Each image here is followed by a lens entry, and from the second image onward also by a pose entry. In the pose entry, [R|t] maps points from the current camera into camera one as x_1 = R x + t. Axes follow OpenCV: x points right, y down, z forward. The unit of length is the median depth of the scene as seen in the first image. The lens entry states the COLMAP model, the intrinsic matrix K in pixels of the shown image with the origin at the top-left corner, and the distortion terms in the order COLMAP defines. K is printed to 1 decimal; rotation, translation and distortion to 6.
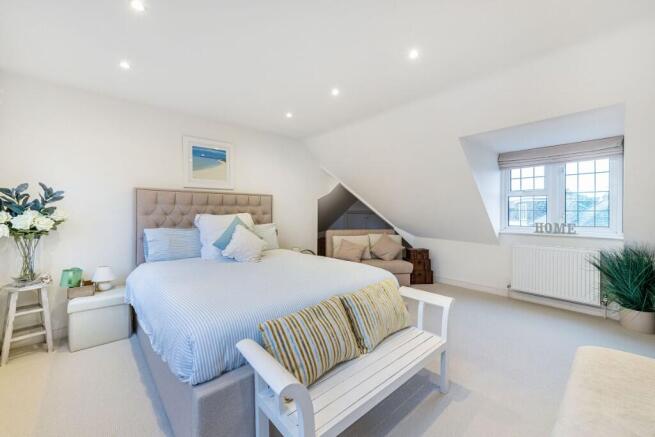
lens RADIAL K [[257.8, 0, 328.9], [0, 257.8, 217.4], [0, 0, 1]] dist [0.001784, -0.000329]
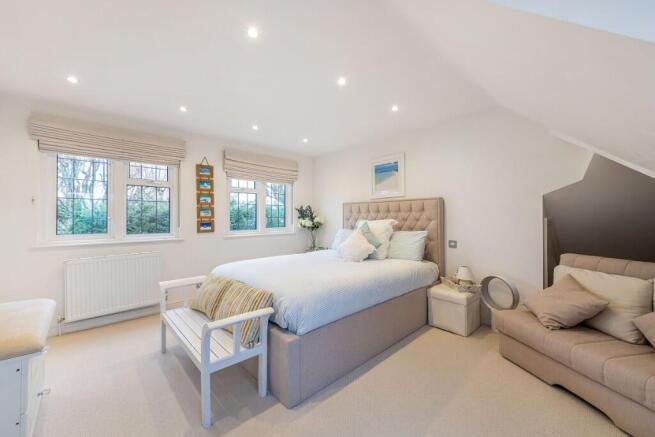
lens RADIAL K [[257.8, 0, 328.6], [0, 257.8, 216.1], [0, 0, 1]] dist [0.001784, -0.000329]
pose [[0.048966, -0.010309, -0.998747, 0.660281], [-0.016174, 0.999807, -0.011113, -0.012423], [0.998669, 0.016698, 0.048790, 0.666954]]
